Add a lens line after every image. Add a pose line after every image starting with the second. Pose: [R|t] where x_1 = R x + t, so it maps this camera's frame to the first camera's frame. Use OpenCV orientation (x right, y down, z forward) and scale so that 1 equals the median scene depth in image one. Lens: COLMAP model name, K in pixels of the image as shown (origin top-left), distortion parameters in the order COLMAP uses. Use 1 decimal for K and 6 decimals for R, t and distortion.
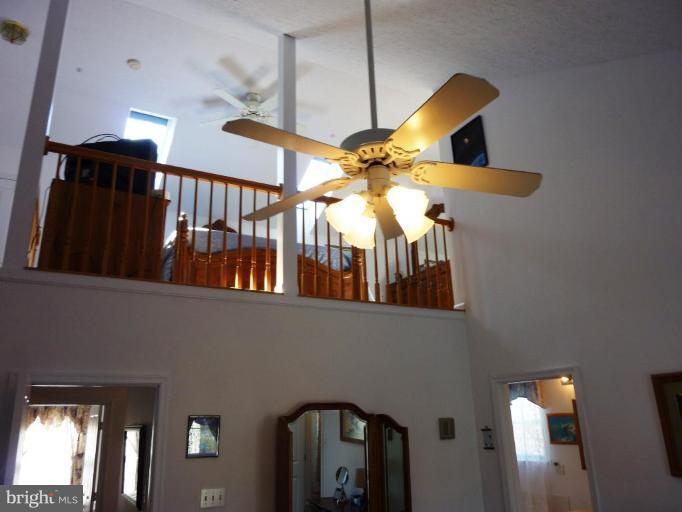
lens RADIAL K [[524.5, 0, 341.9], [0, 524.5, 281.2], [0, 0, 1]] dist [0.003965, 0.002703]
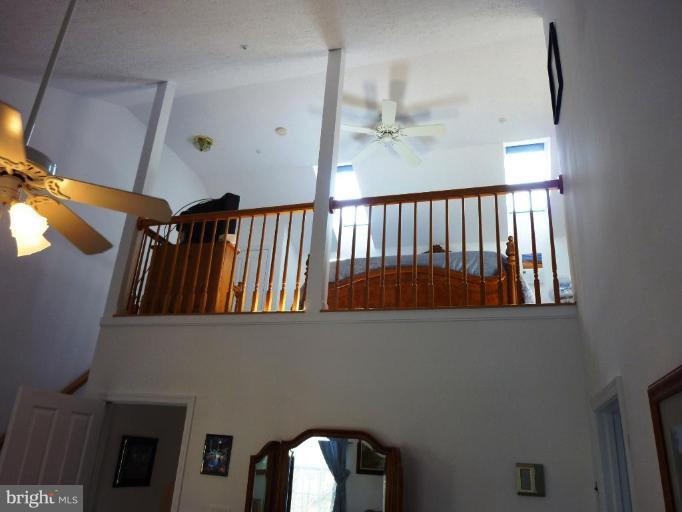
lens RADIAL K [[519.5, 0, 341.0], [0, 519.5, 256.0], [0, 0, 1]] dist [-0.019244, -0.004133]
pose [[0.678112, -0.189982, -0.709980, 0.561021], [0.117032, 0.981599, -0.150884, 0.067575], [0.725581, 0.019226, 0.687868, 0.354131]]
